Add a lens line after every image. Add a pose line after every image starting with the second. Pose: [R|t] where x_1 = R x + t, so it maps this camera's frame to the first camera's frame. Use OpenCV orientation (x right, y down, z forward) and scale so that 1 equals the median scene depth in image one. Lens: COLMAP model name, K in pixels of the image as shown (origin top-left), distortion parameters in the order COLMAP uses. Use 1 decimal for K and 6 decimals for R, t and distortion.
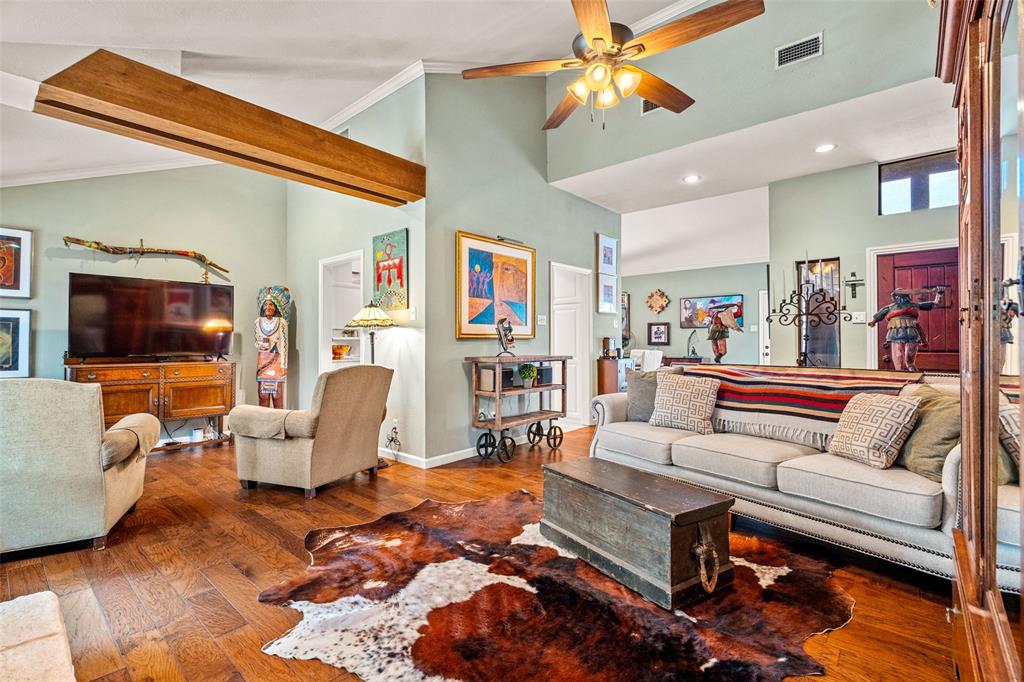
lens RADIAL K [[462.9, 0, 507.6], [0, 462.9, 337.9], [0, 0, 1]] dist [-0.001561, 0.000321]
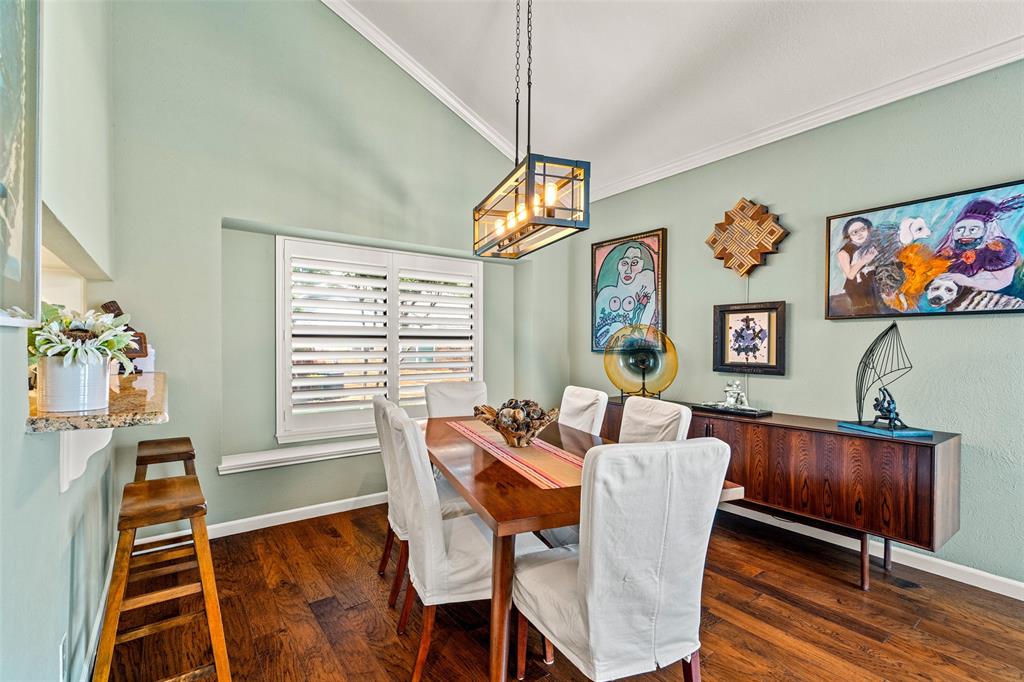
lens RADIAL K [[462.9, 0, 508.7], [0, 462.9, 349.4], [0, 0, 1]] dist [-0.001561, 0.000321]
pose [[0.978377, 0.009229, -0.206622, 0.677620], [-0.005538, 0.999815, 0.018436, -0.017592], [0.206754, -0.016893, 0.978247, 1.918422]]
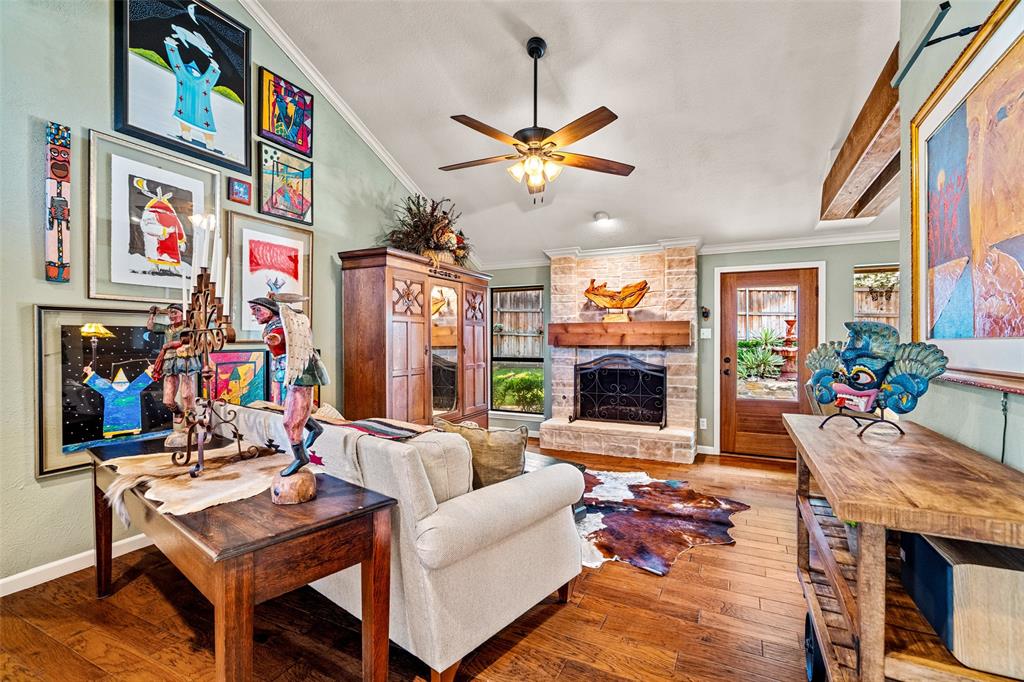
lens RADIAL K [[462.9, 0, 514.6], [0, 462.9, 344.1], [0, 0, 1]] dist [-0.001561, 0.000321]
pose [[-0.963552, 0.001054, -0.267521, 0.452780], [0.001859, 0.999994, -0.002757, -0.034446], [0.267516, -0.003153, -0.963548, 1.650328]]
